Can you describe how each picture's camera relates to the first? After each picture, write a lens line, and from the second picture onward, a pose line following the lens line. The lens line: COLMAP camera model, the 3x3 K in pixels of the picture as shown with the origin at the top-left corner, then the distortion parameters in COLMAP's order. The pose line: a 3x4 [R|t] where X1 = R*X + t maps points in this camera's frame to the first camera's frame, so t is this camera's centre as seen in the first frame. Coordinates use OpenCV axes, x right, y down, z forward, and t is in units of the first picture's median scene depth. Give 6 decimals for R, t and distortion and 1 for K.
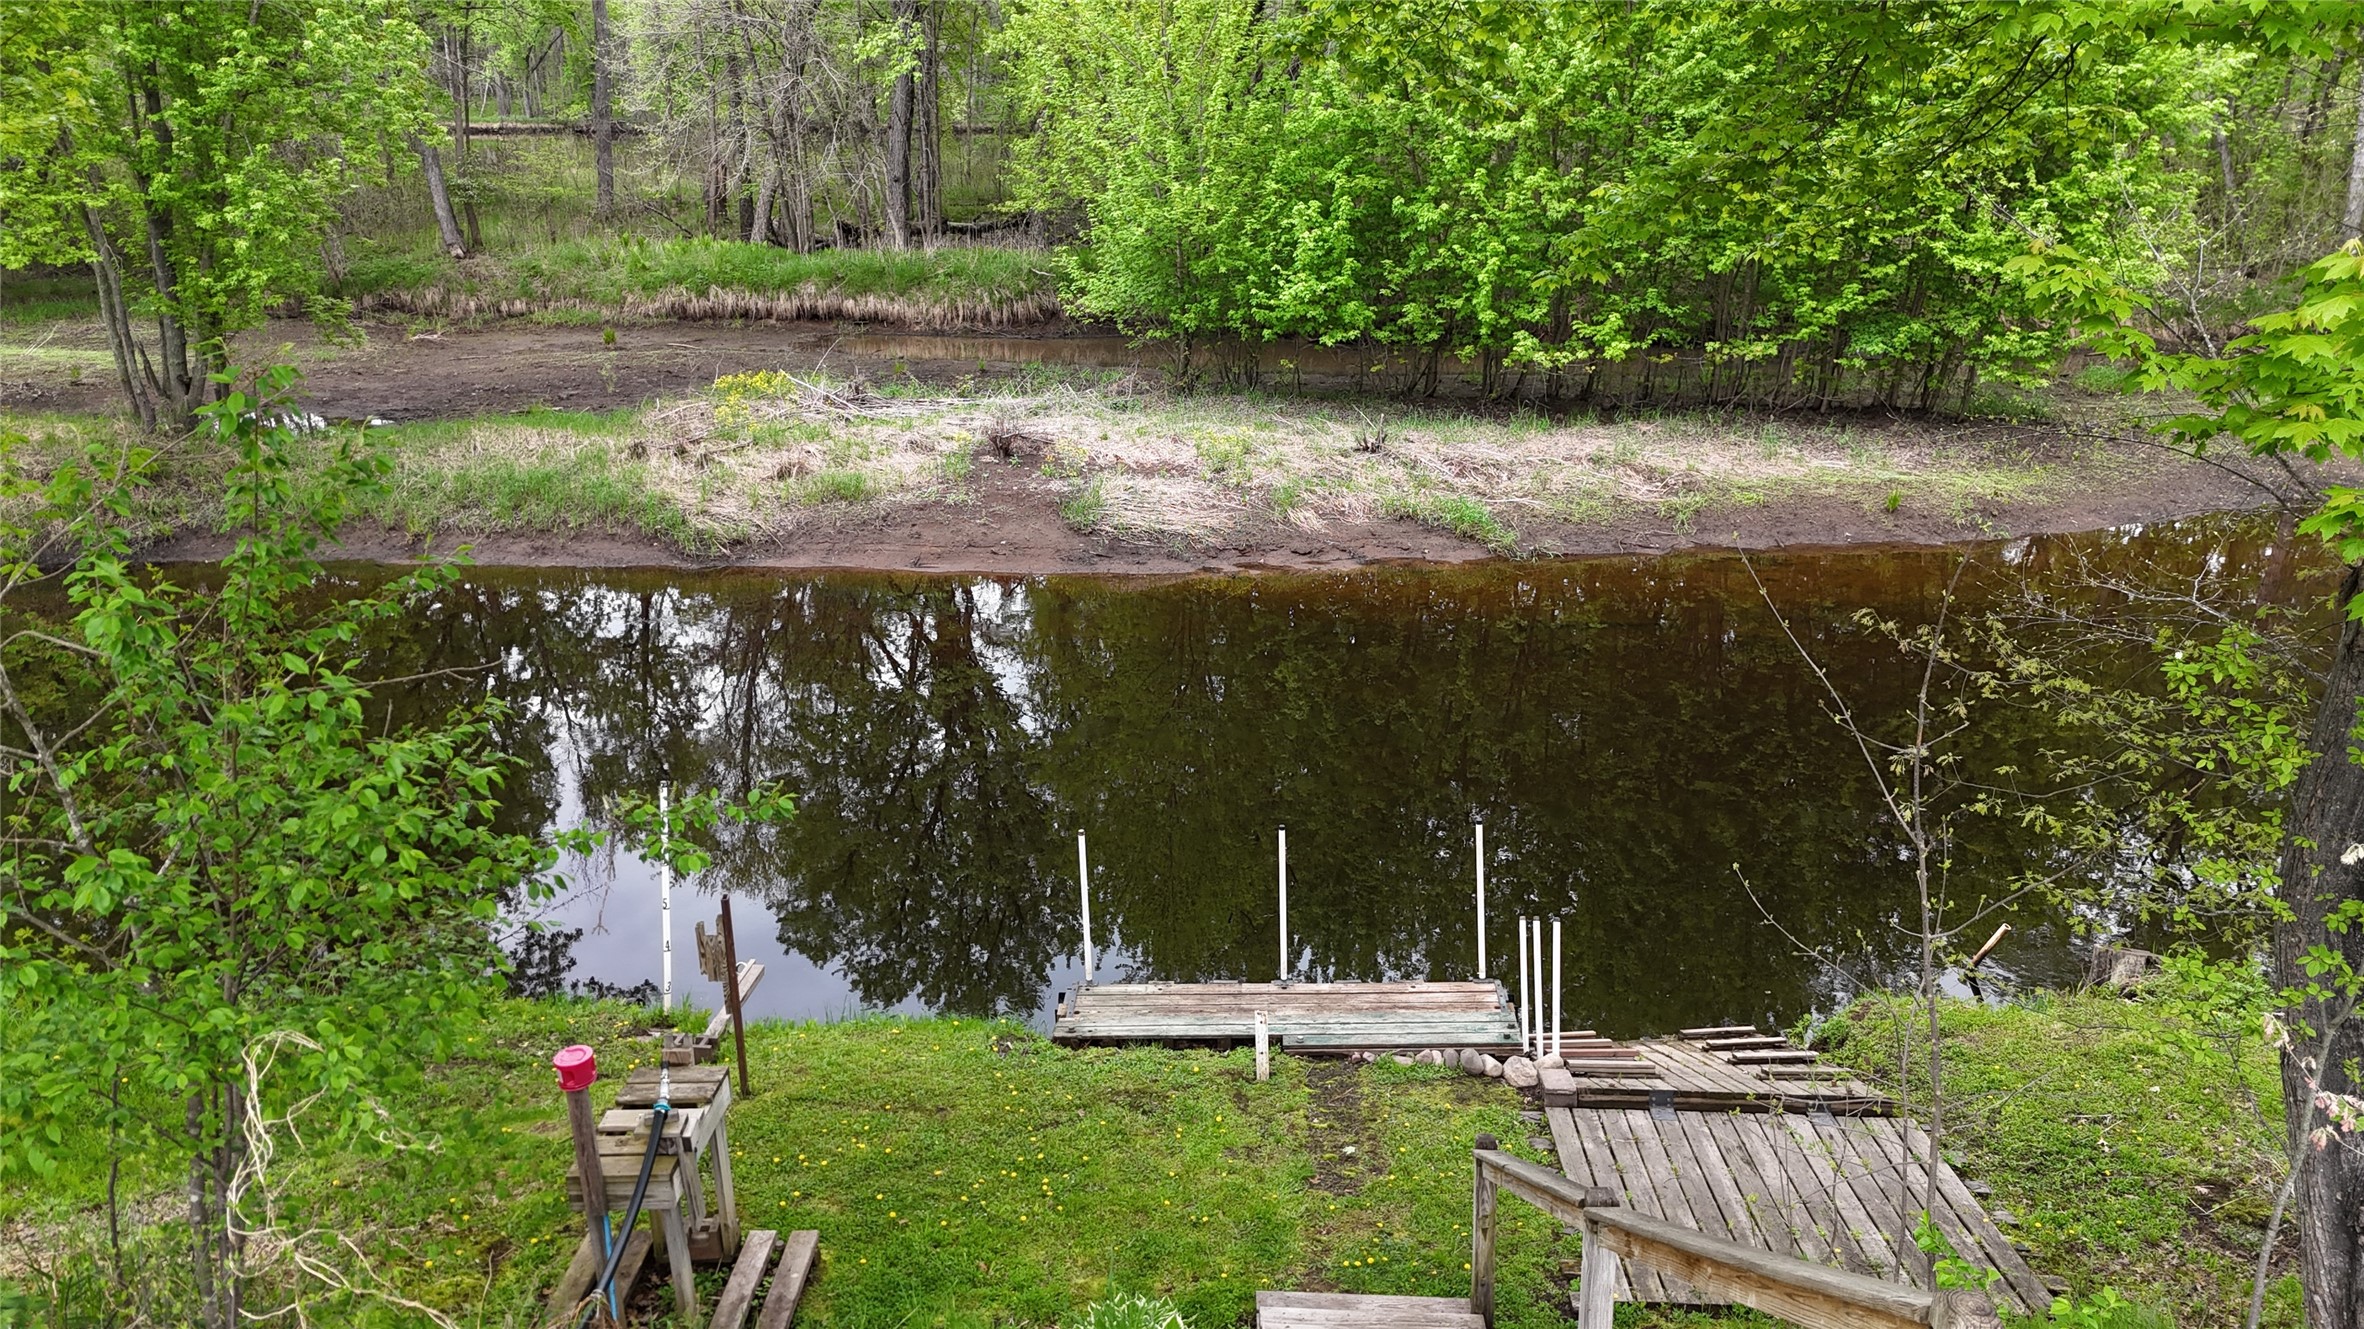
lens RADIAL K [[1726.4, 0, 1182.0], [0, 1726.4, 664.5], [0, 0, 1]] dist [0.069640, -0.062600]
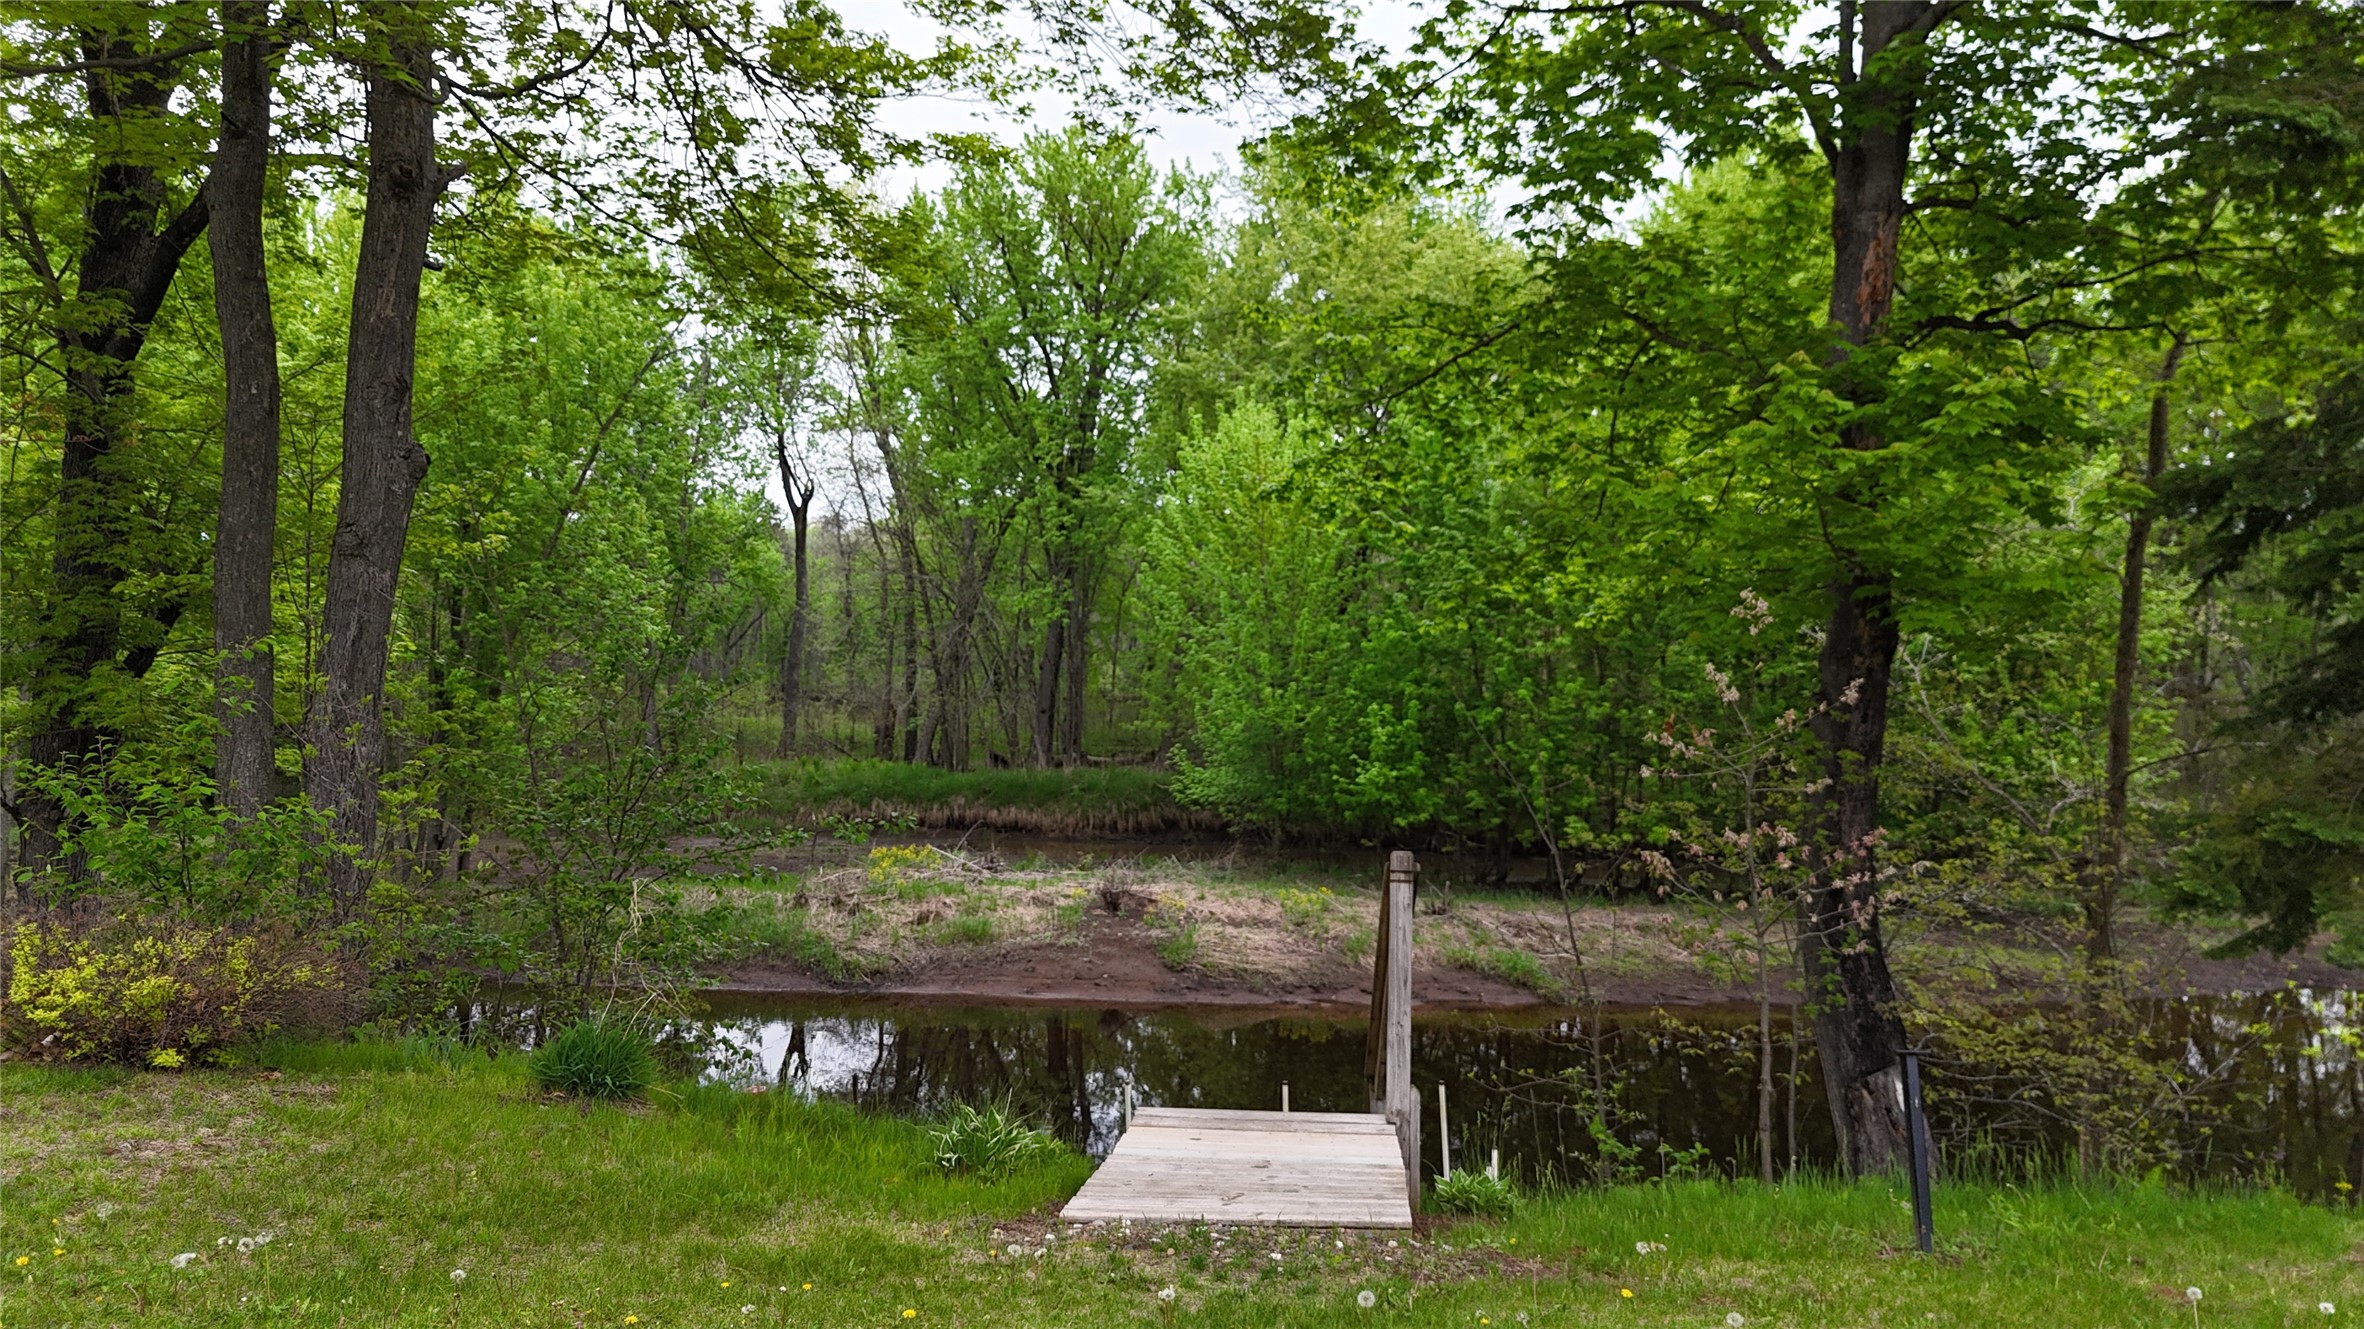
lens RADIAL K [[1726.4, 0, 1182.0], [0, 1726.4, 664.5], [0, 0, 1]] dist [0.069640, -0.062600]
pose [[0.996542, 0.009774, -0.082516, 0.034965], [-0.035632, 0.947386, -0.318103, 0.086622], [0.075066, 0.319943, 0.944458, -0.126158]]
